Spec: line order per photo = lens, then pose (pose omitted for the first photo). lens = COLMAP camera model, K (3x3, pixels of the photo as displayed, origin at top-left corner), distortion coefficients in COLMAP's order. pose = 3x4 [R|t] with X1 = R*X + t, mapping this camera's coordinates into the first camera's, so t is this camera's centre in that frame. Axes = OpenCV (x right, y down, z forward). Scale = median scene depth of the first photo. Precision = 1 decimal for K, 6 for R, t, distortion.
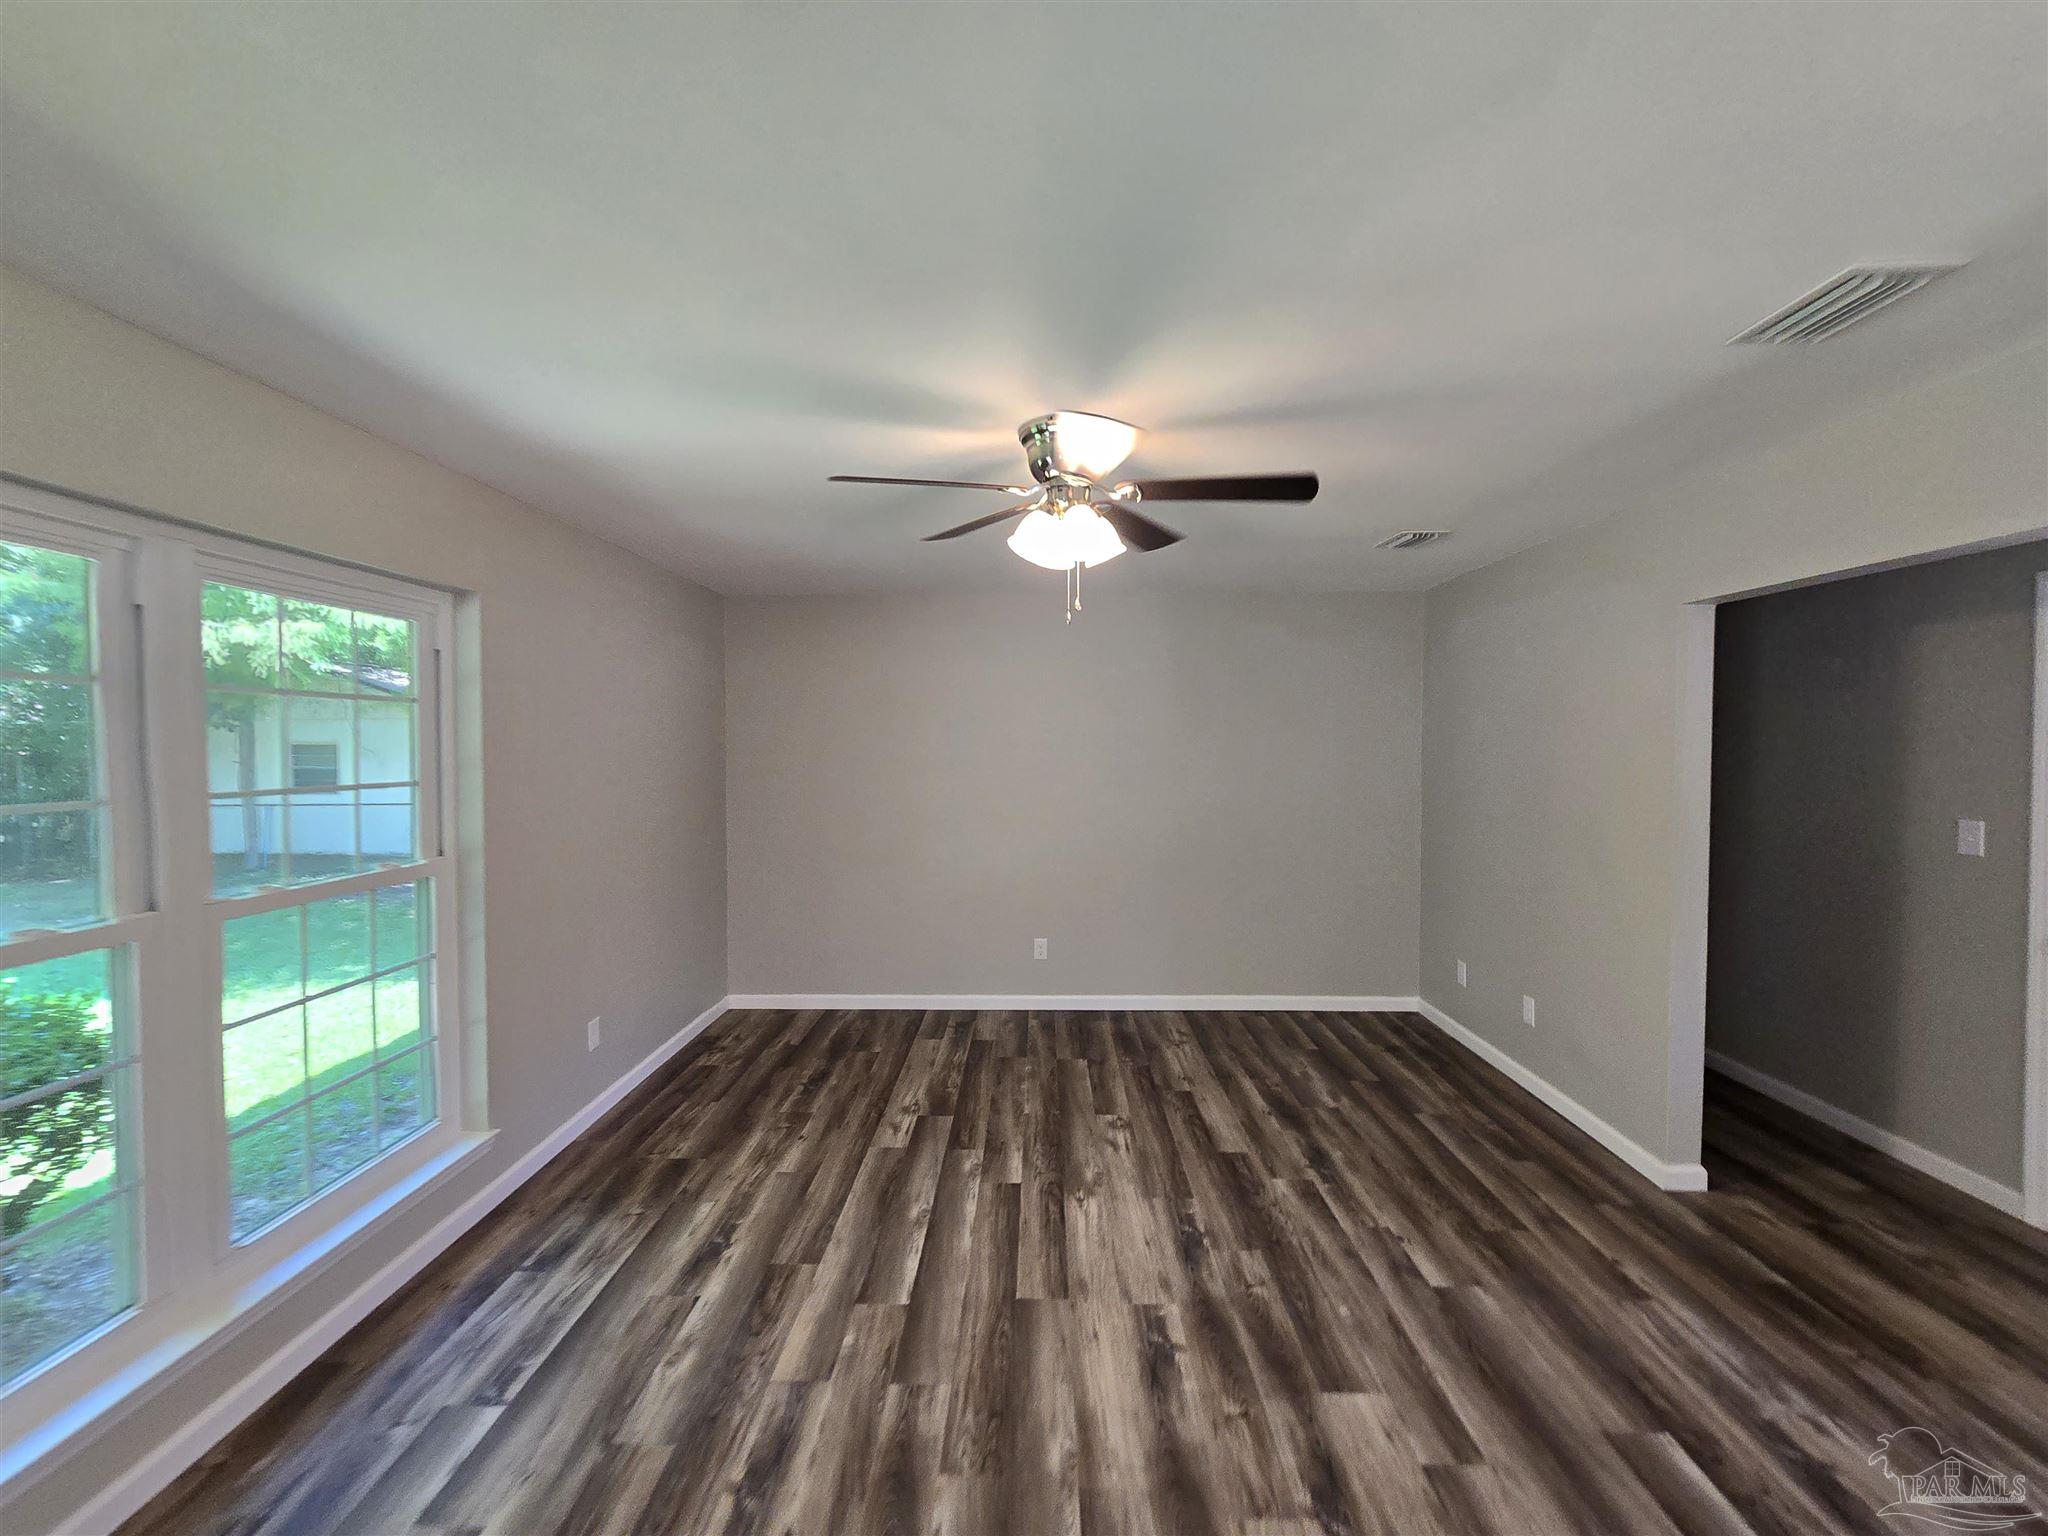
lens RADIAL K [[845.5, 0, 1014.4], [0, 845.5, 760.7], [0, 0, 1]] dist [-0.003425, 0.000705]
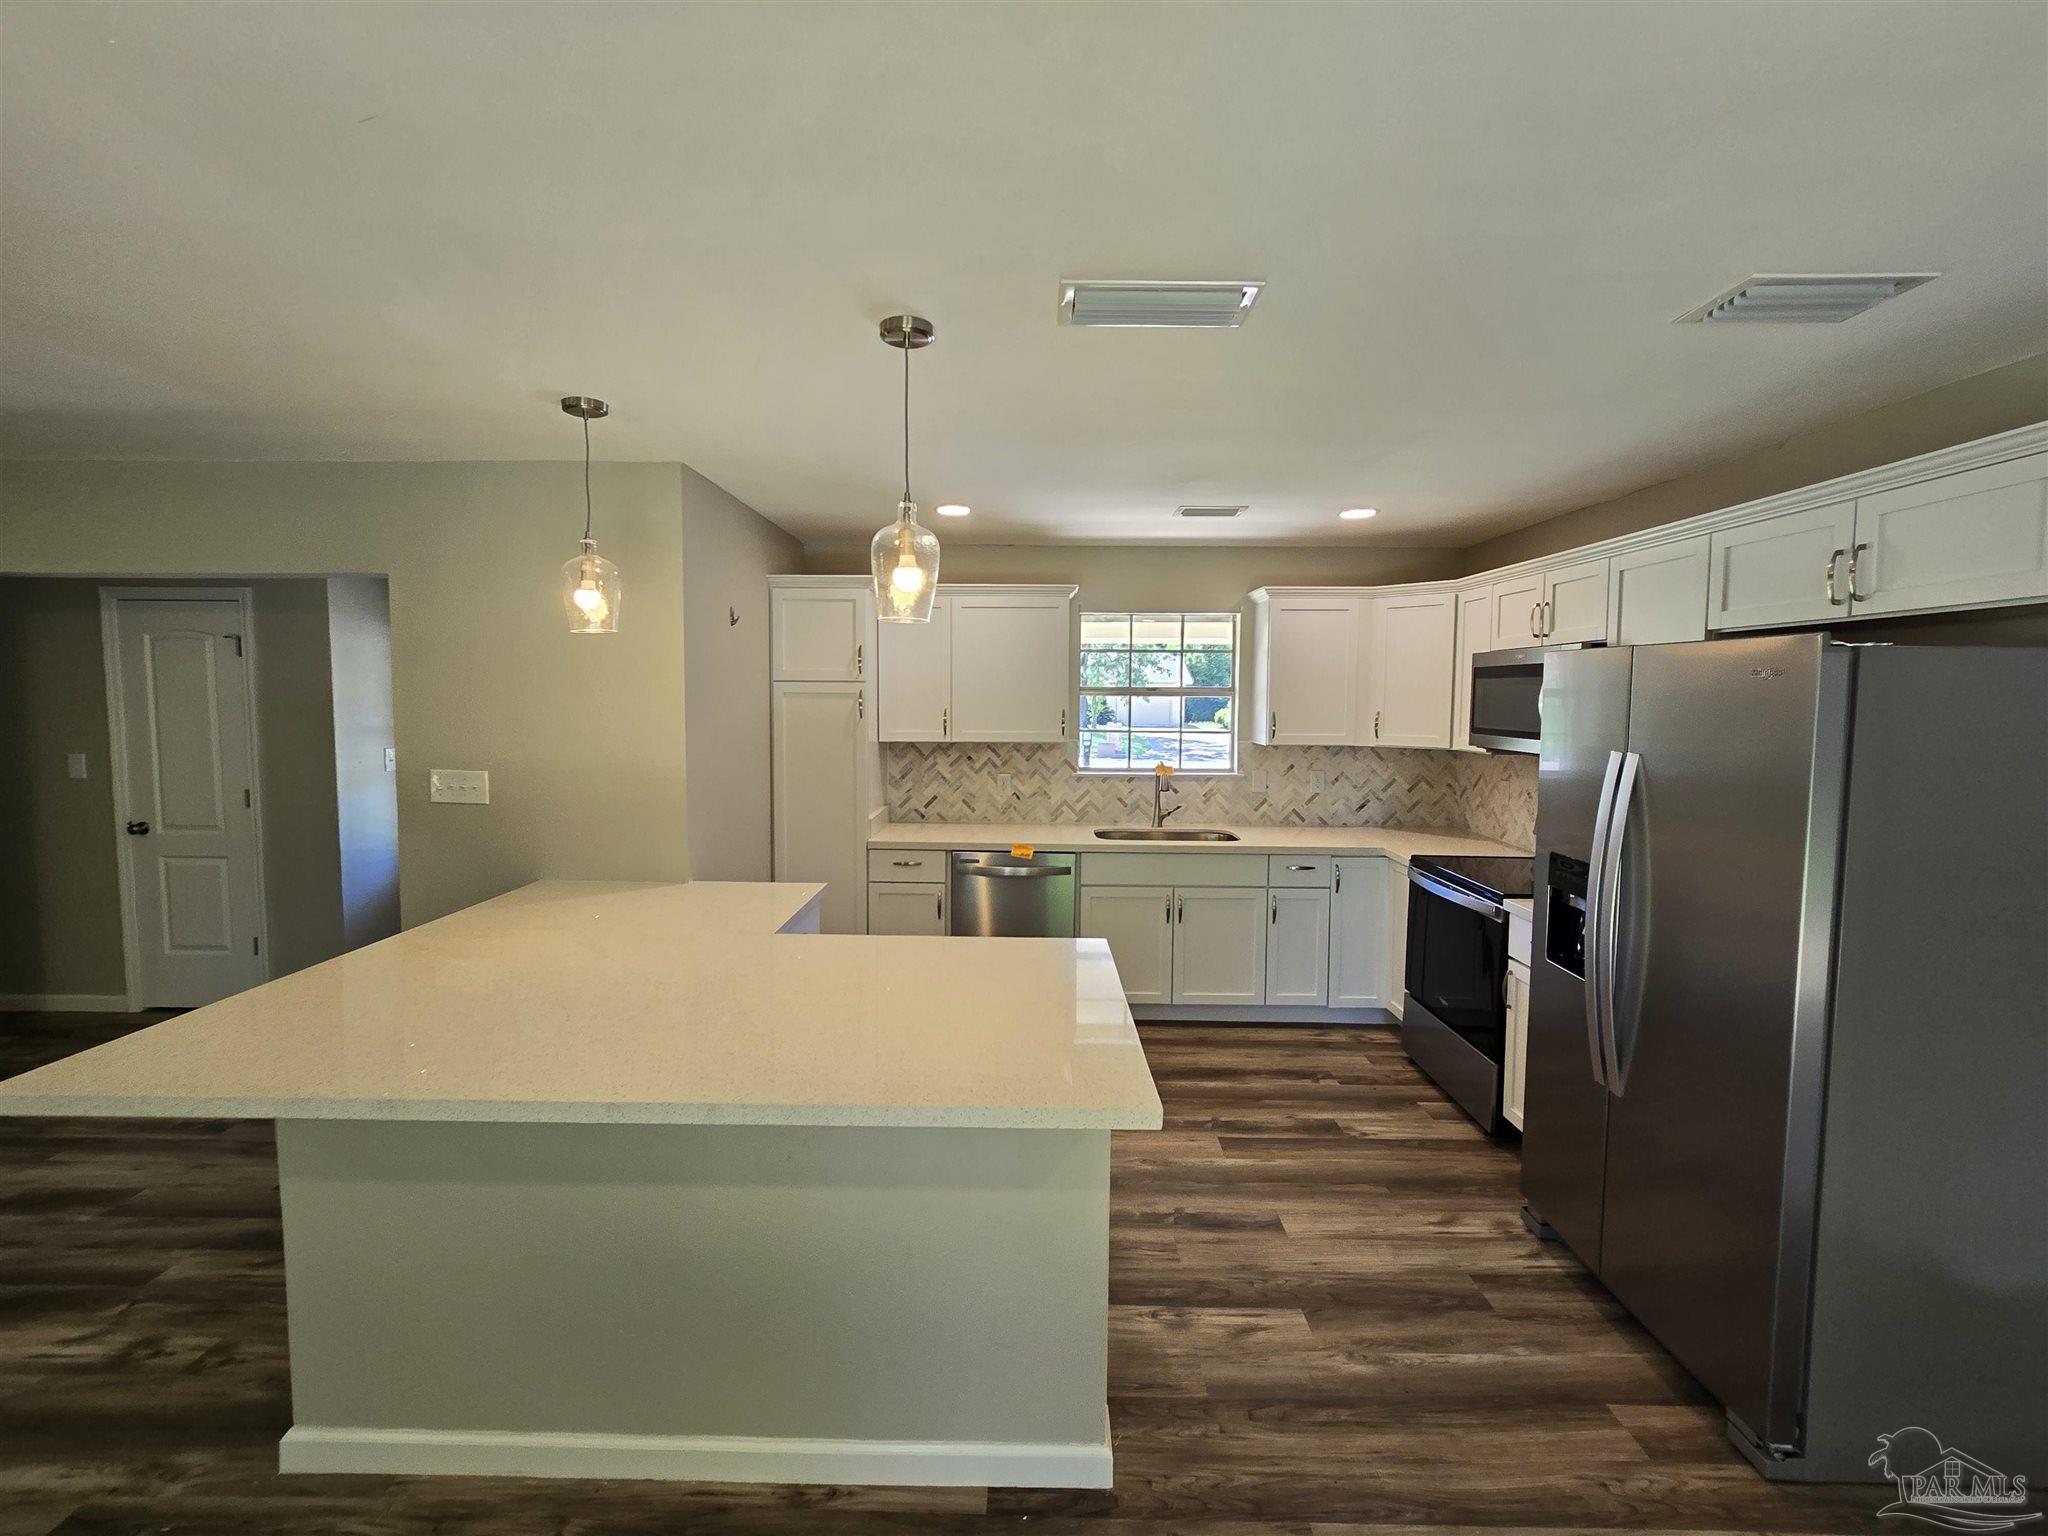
lens RADIAL K [[845.5, 0, 1017.8], [0, 845.5, 752.4], [0, 0, 1]] dist [-0.003425, 0.000705]
pose [[-0.020547, -0.063652, 0.997761, -0.370056], [0.016475, 0.997814, 0.063995, 0.003847], [-0.999653, 0.017753, -0.019453, -0.652181]]
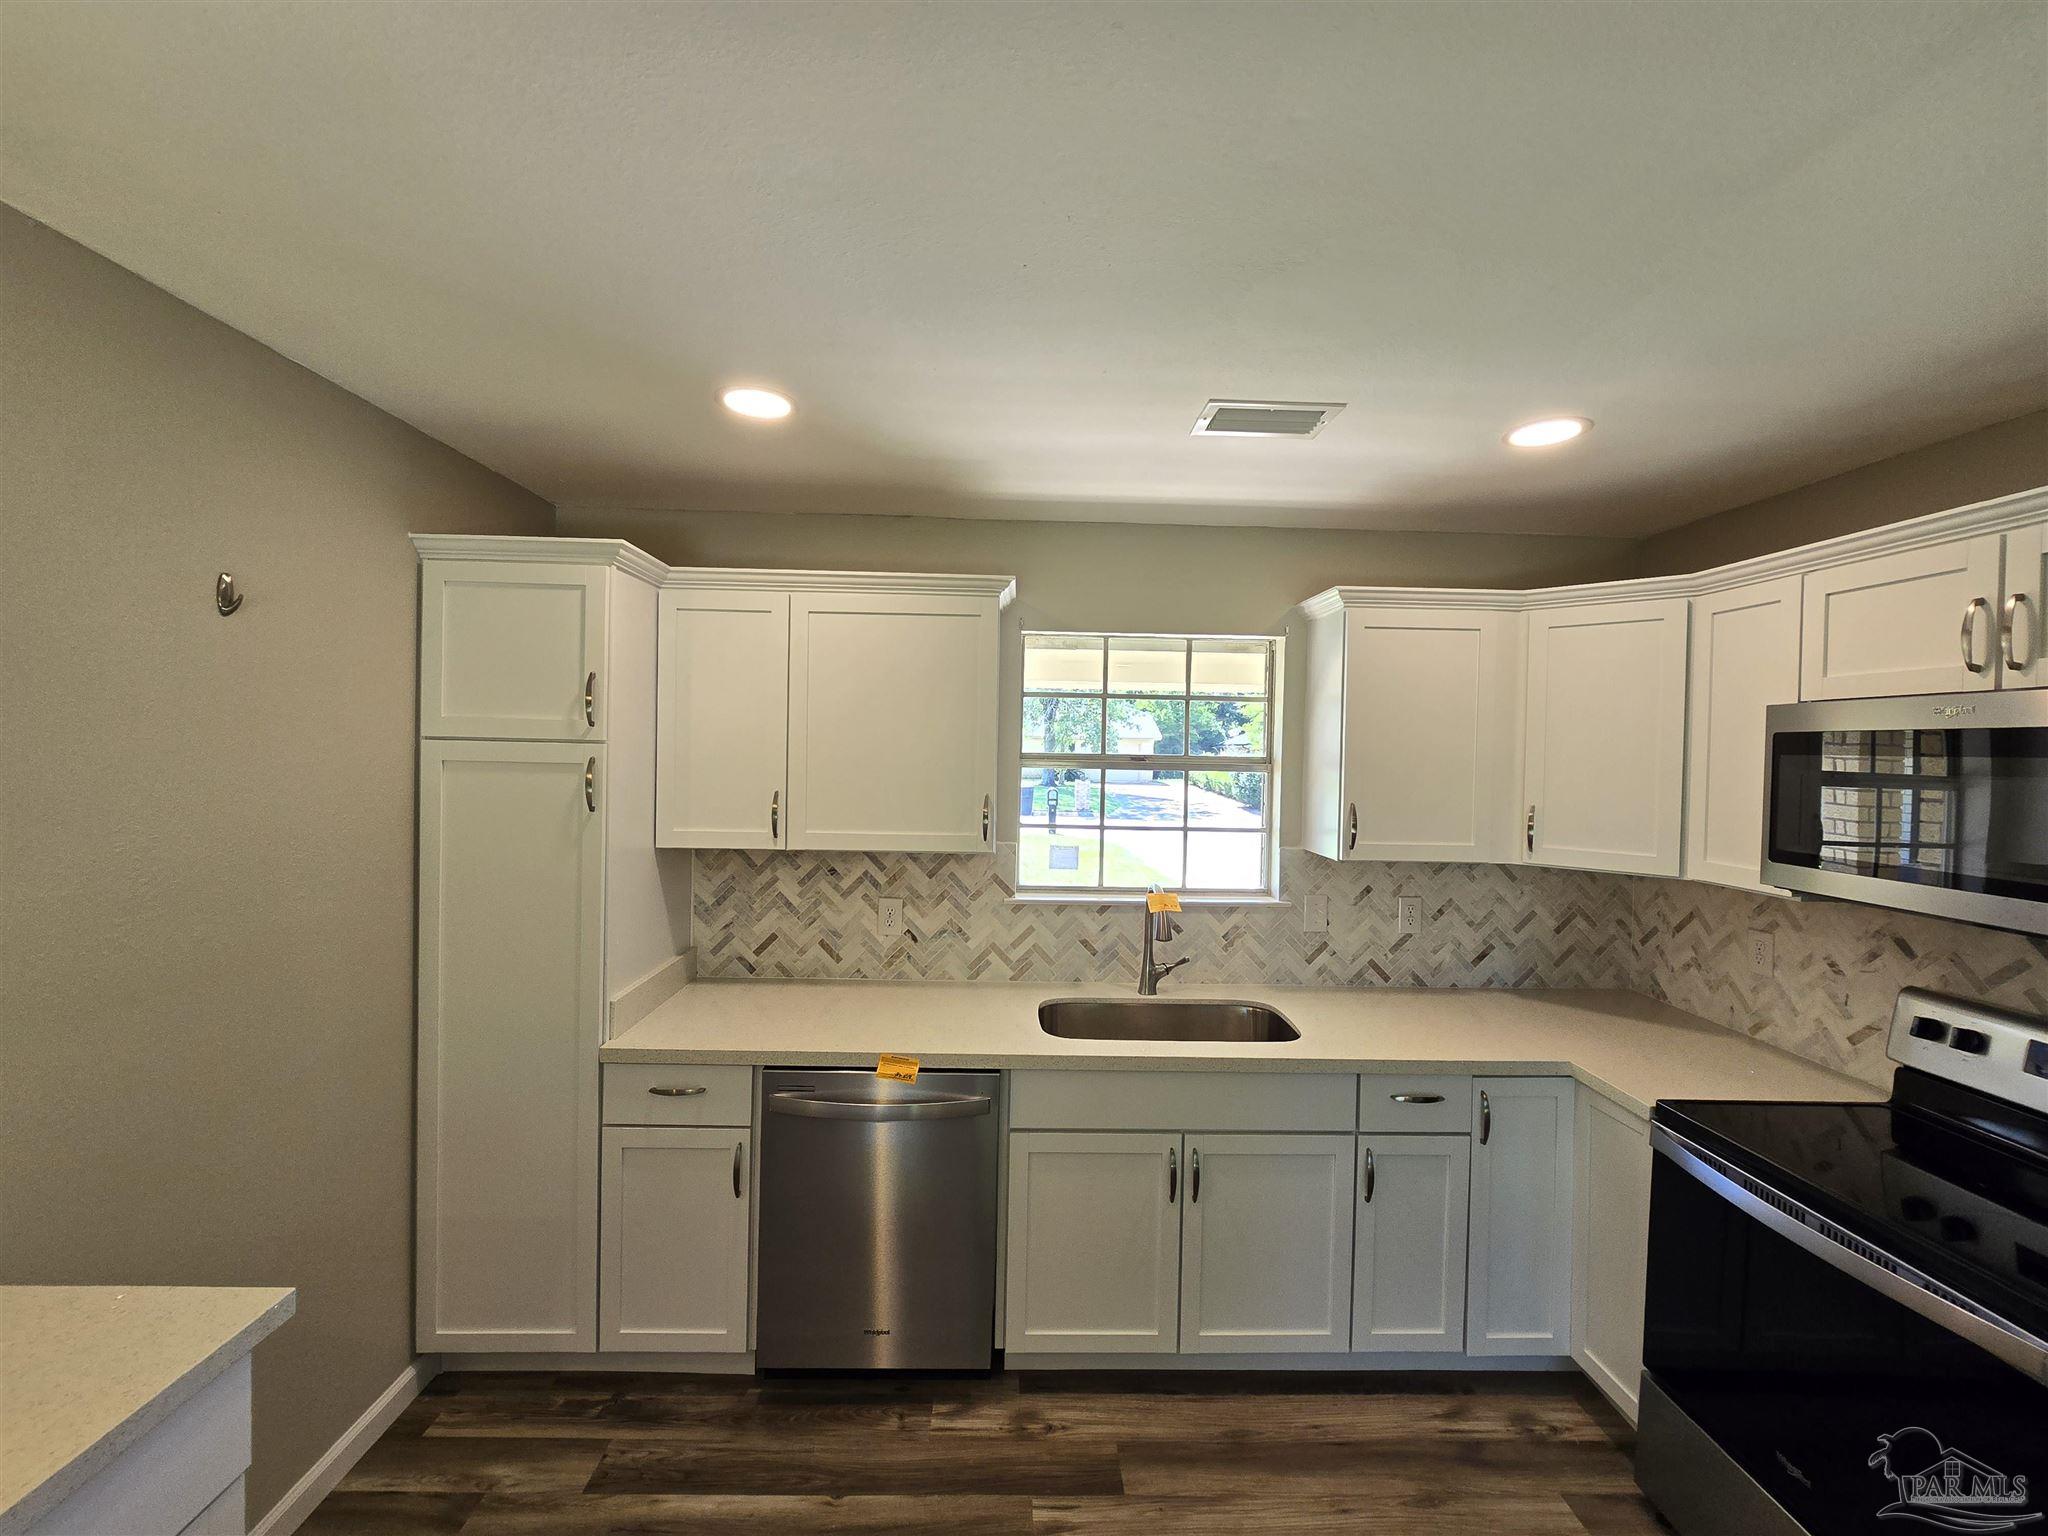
lens RADIAL K [[845.5, 0, 1026.0], [0, 845.5, 766.1], [0, 0, 1]] dist [-0.003425, 0.000705]
pose [[-0.066732, -0.017577, 0.997616, 0.381551], [0.003166, 0.999836, 0.017828, -0.022324], [-0.997766, 0.004348, -0.066665, -0.761743]]
